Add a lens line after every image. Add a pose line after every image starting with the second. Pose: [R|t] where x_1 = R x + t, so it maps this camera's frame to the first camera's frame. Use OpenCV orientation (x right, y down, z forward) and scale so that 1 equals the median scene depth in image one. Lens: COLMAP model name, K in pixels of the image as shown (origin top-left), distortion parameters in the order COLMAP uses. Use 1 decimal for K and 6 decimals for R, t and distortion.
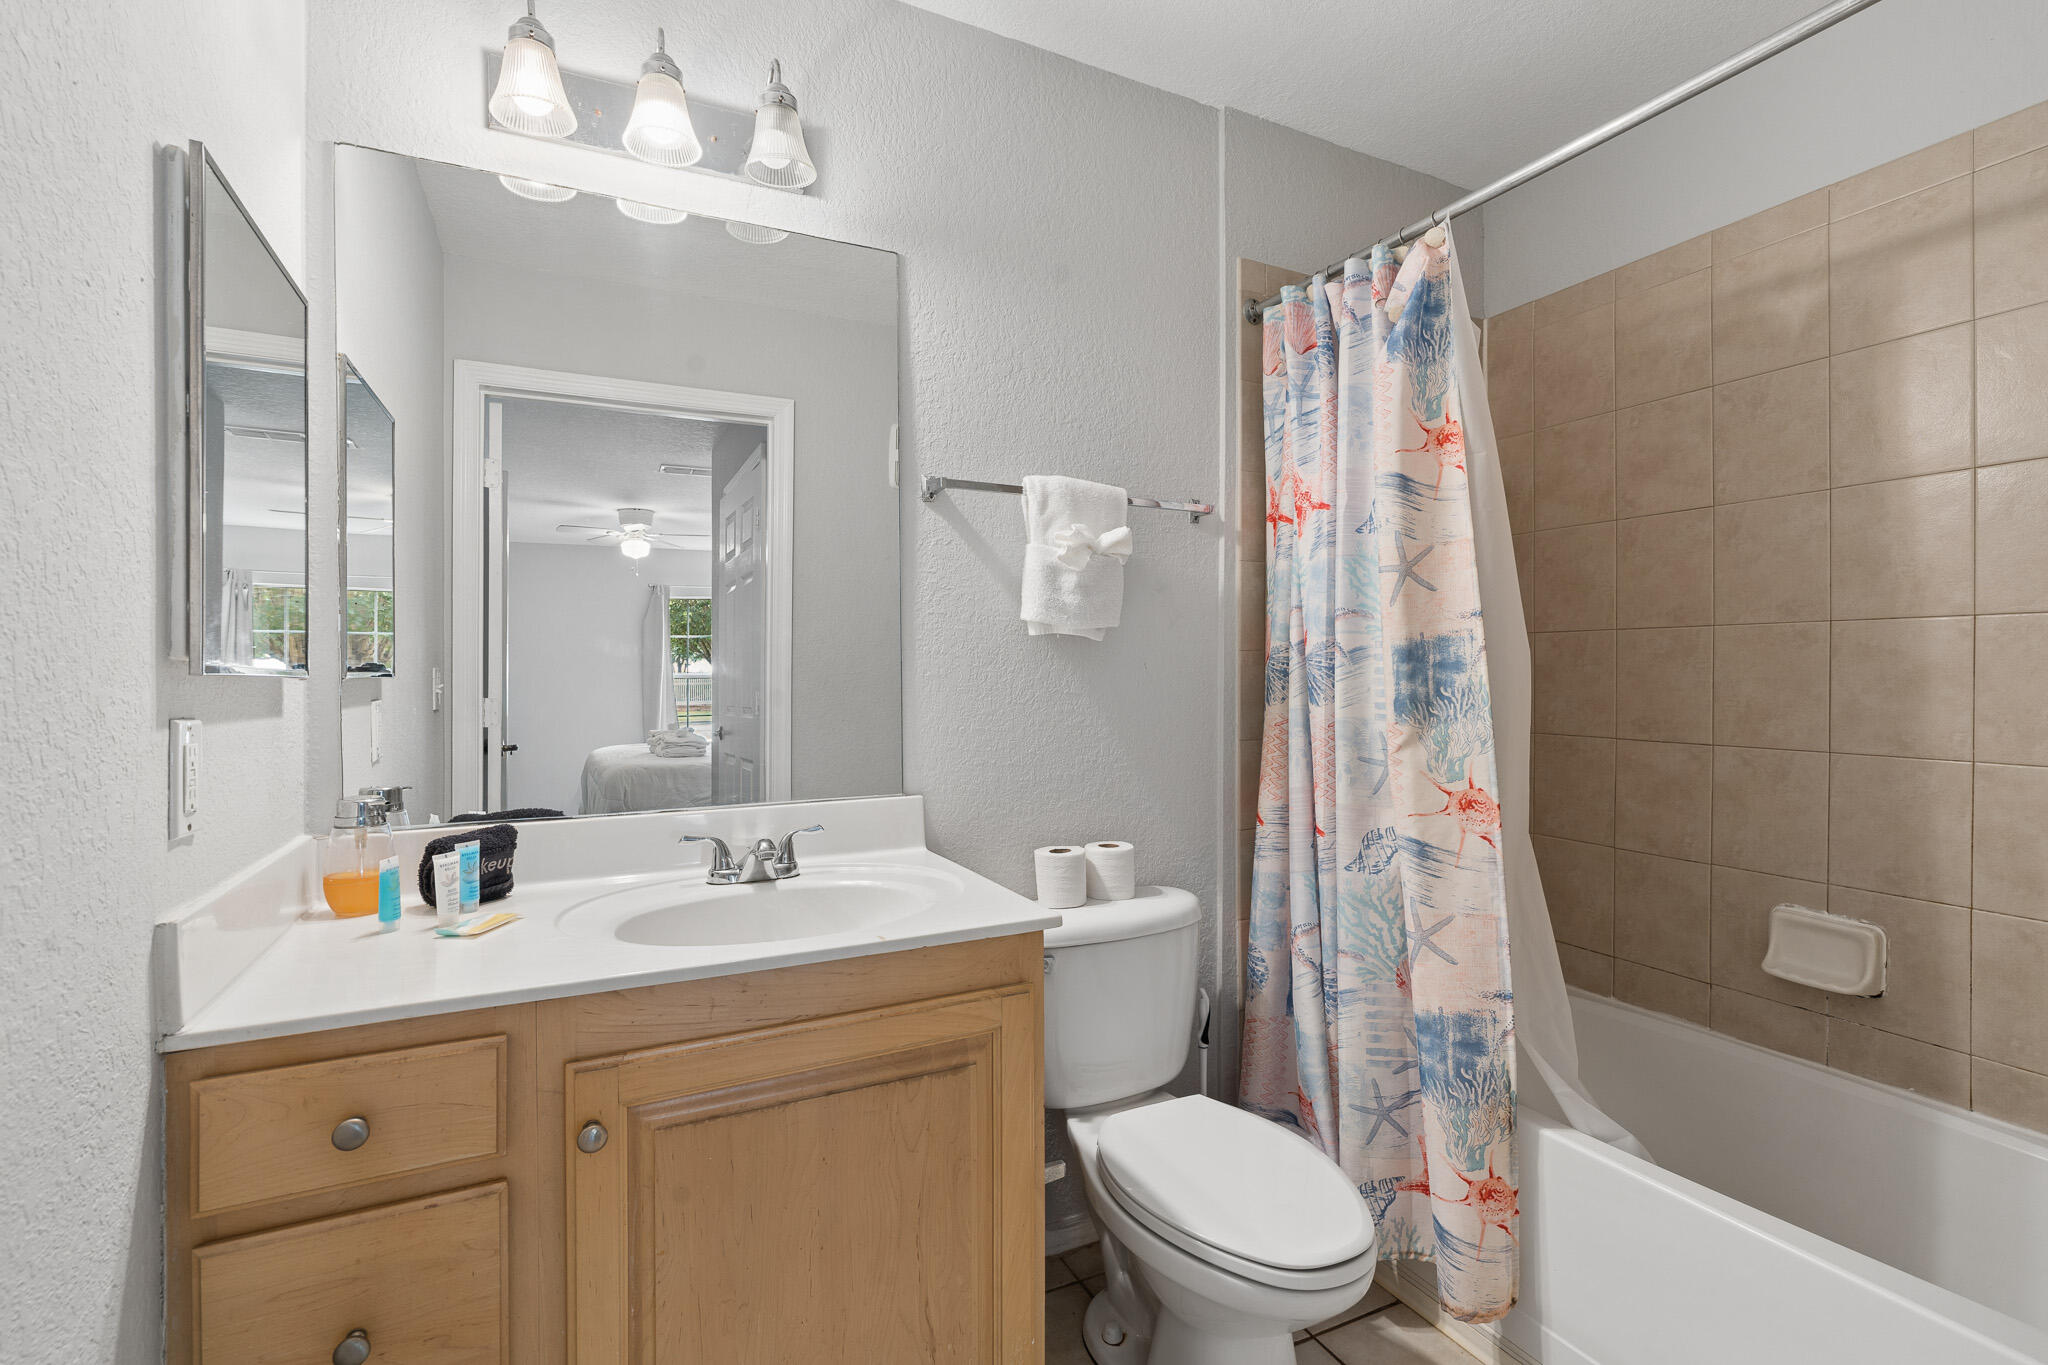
lens RADIAL K [[924.5, 0, 1023.4], [0, 924.5, 676.3], [0, 0, 1]] dist [-0.007244, 0.002744]
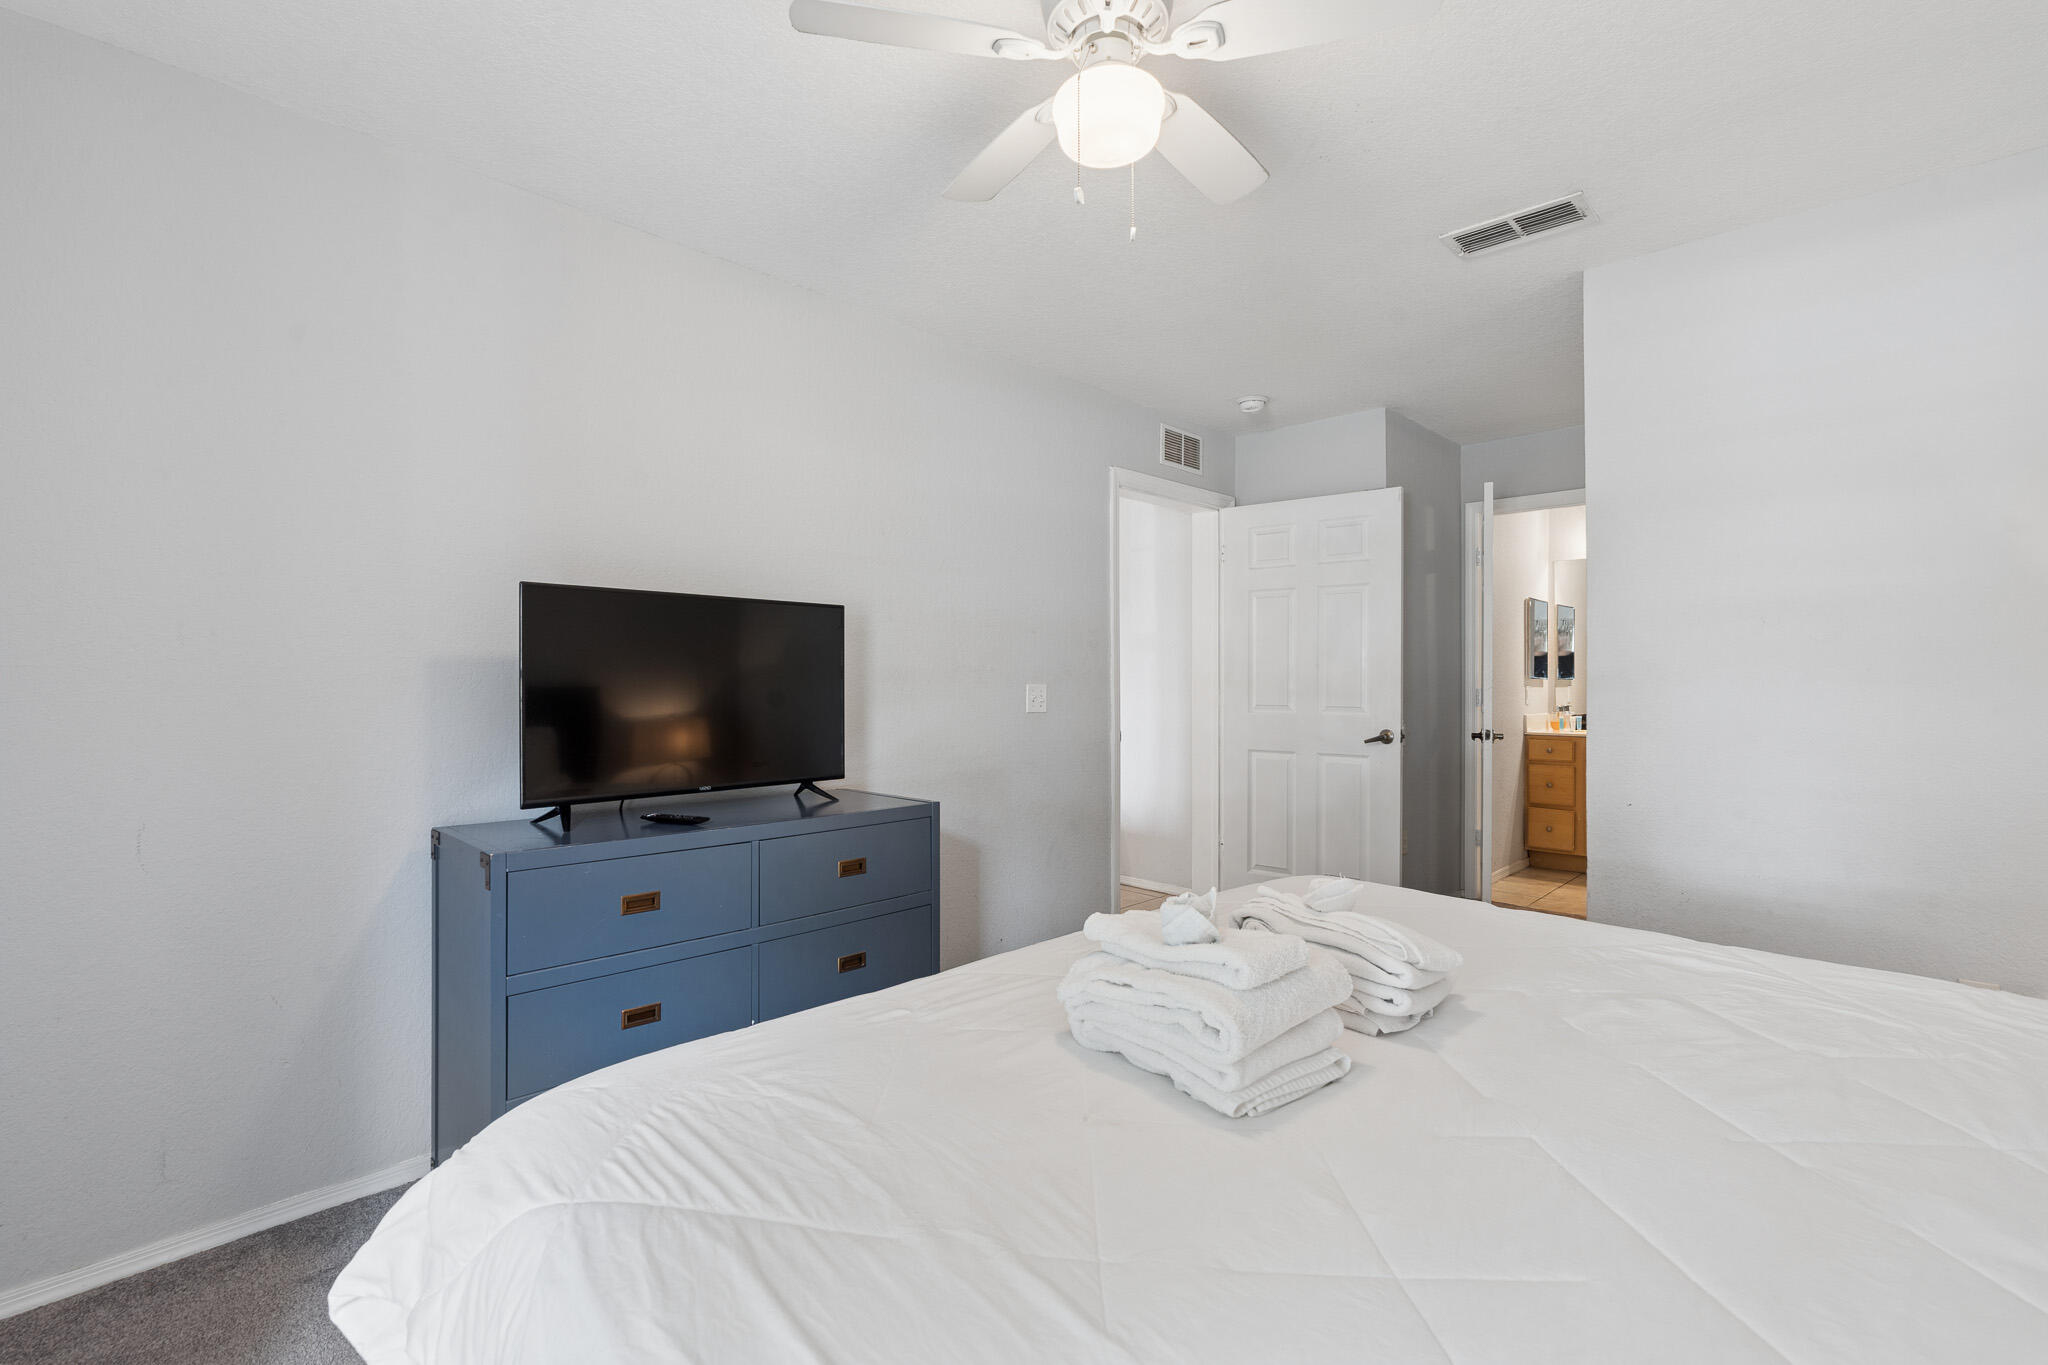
lens RADIAL K [[924.5, 0, 1028.2], [0, 924.5, 689.0], [0, 0, 1]] dist [-0.007244, 0.002744]
pose [[0.311471, -0.001545, -0.950254, 4.385821], [-0.005876, 0.999976, -0.003552, 0.113962], [0.950238, 0.006690, 0.311455, -4.596006]]
